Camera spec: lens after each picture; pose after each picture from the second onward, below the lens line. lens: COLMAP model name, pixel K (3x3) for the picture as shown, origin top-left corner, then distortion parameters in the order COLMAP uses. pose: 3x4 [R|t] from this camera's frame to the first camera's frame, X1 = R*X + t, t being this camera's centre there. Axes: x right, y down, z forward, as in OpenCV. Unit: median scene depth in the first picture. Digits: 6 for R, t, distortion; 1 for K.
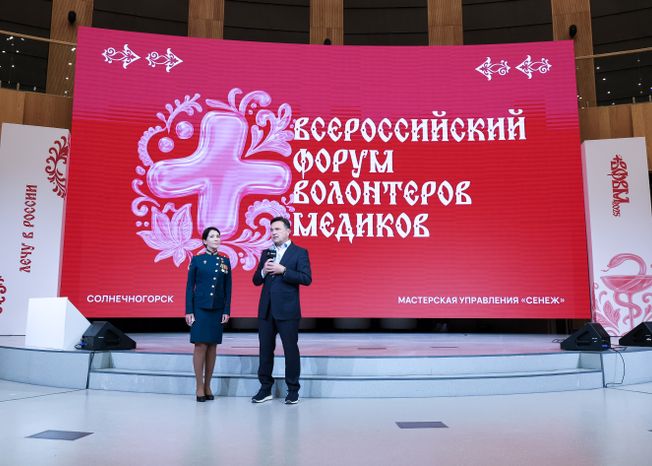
lens RADIAL K [[574.7, 0, 335.9], [0, 574.7, 230.2], [0, 0, 1]] dist [0.012764, -0.023103]
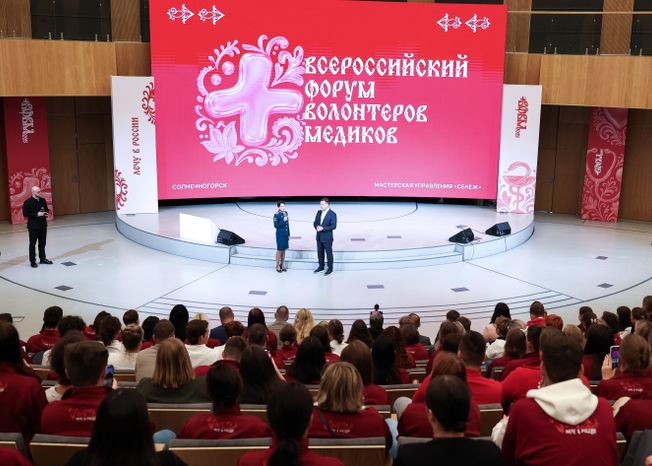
lens RADIAL K [[735.8, 0, 364.1], [0, 735.8, 226.0], [0, 0, 1]] dist [-0.006836, 0.000000]
pose [[0.996987, 0.005895, 0.077345, -0.066733], [-0.032680, 0.936218, 0.349898, -0.447422], [-0.070350, -0.351371, 0.933589, -0.833040]]
